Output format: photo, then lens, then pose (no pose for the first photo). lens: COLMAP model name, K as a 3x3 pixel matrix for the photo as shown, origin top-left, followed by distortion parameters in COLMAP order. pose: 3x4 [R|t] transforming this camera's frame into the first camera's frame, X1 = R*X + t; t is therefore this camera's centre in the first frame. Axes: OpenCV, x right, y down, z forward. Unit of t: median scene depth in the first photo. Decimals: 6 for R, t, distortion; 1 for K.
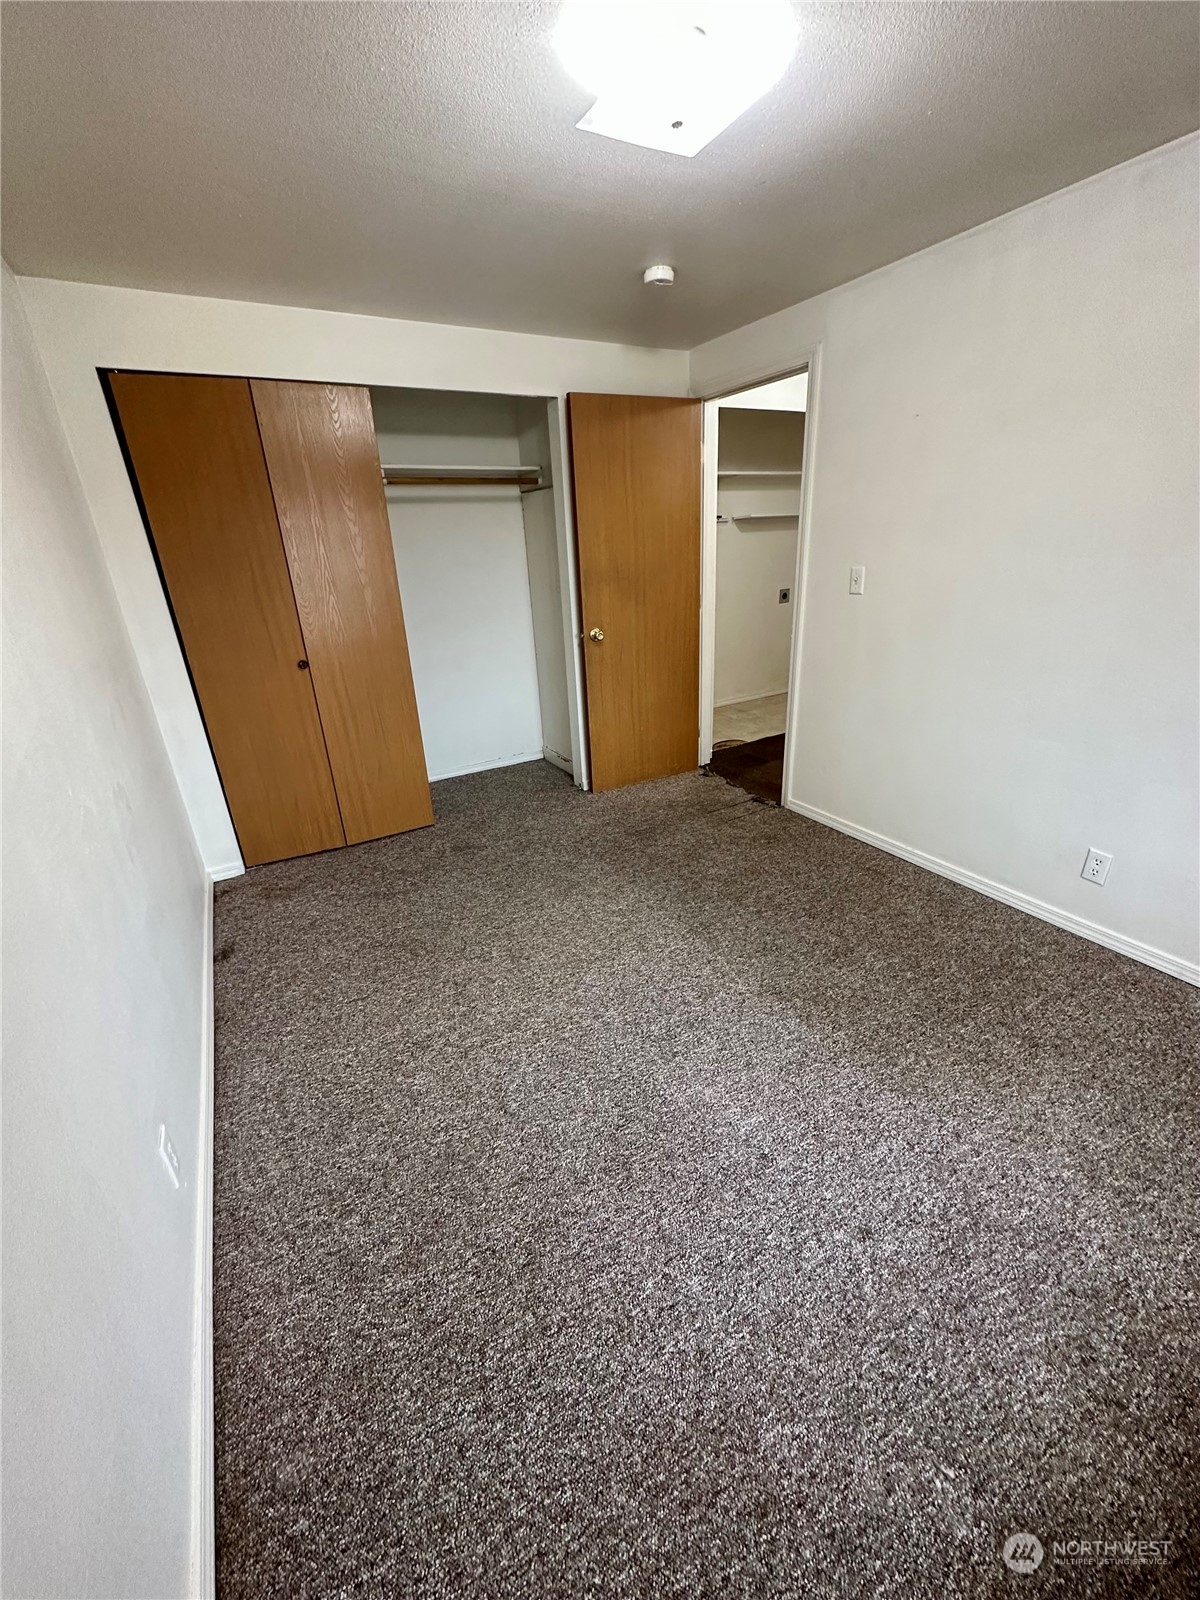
lens RADIAL K [[636.1, 0, 600.0], [0, 636.1, 800.0], [0, 0, 1]] dist [-0.003329, 0.000098]
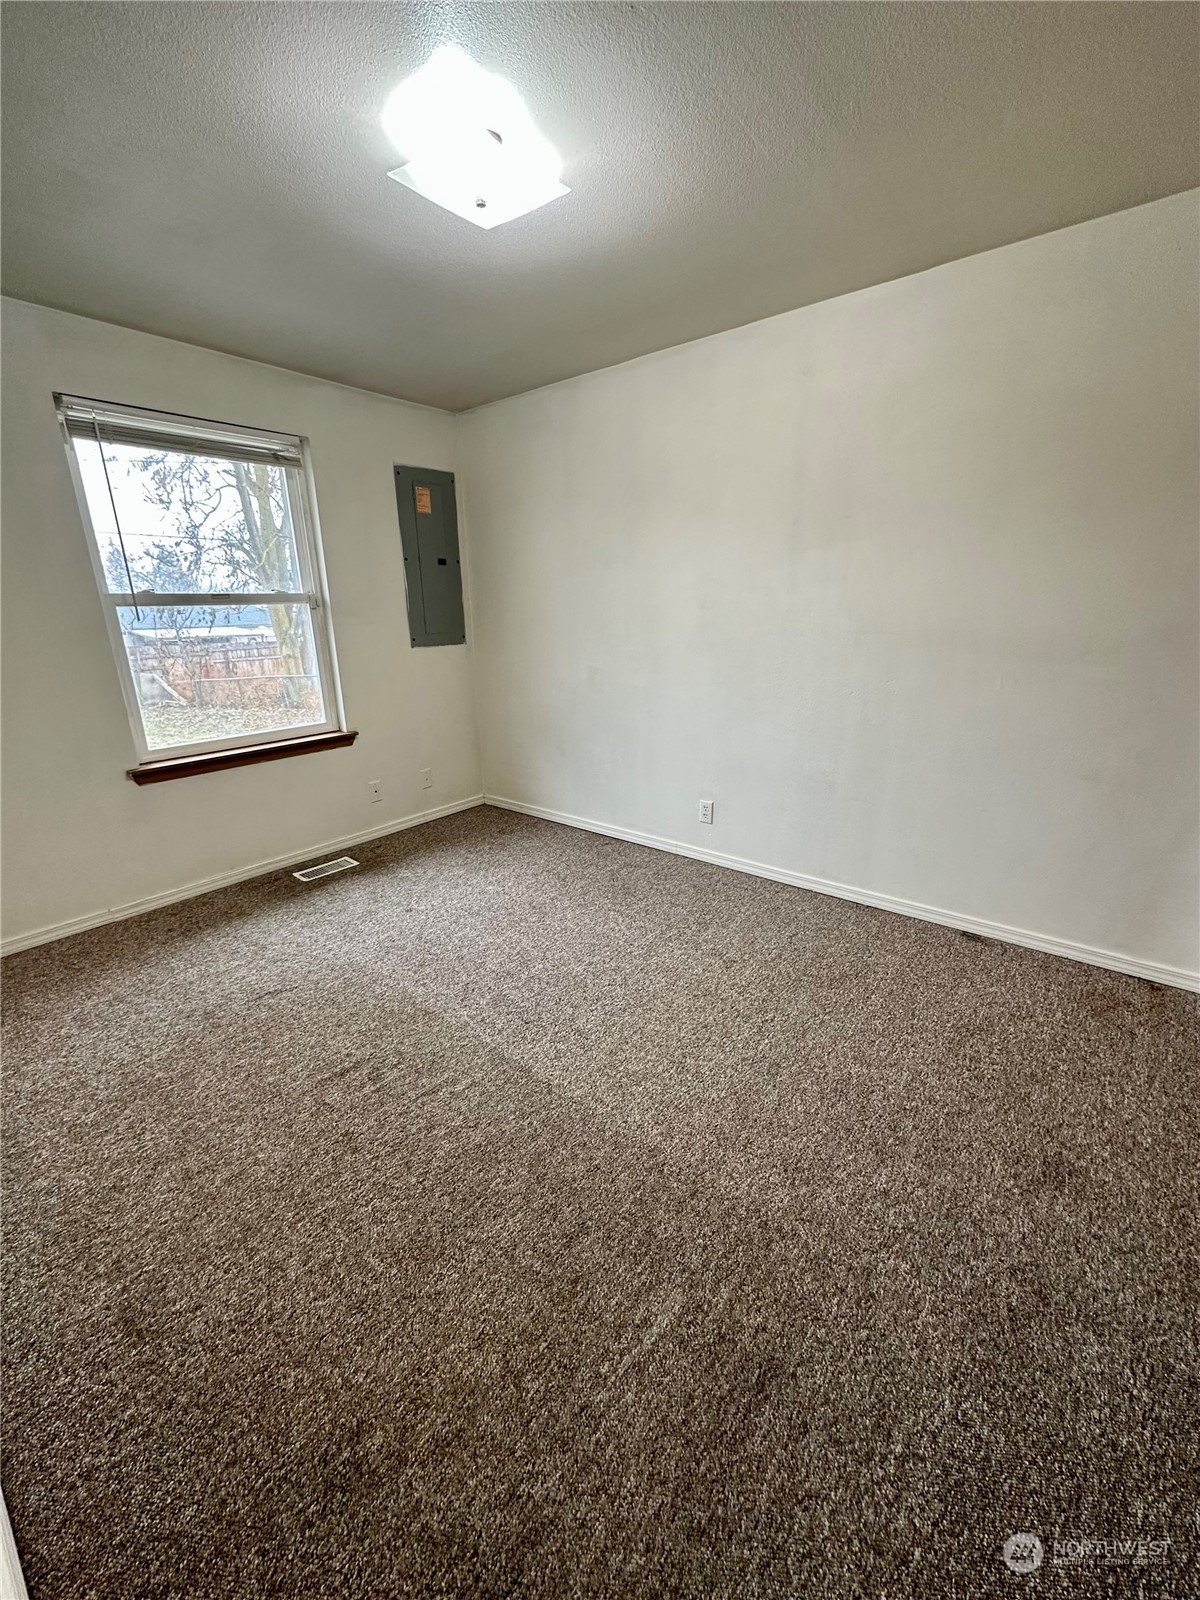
lens RADIAL K [[651.2, 0, 600.0], [0, 651.2, 800.0], [0, 0, 1]] dist [-0.000488, -0.000230]
pose [[-0.931404, 0.163096, -0.325401, 0.298668], [-0.081430, 0.777966, 0.623008, -0.593806], [0.354761, 0.606770, -0.711319, 1.579707]]
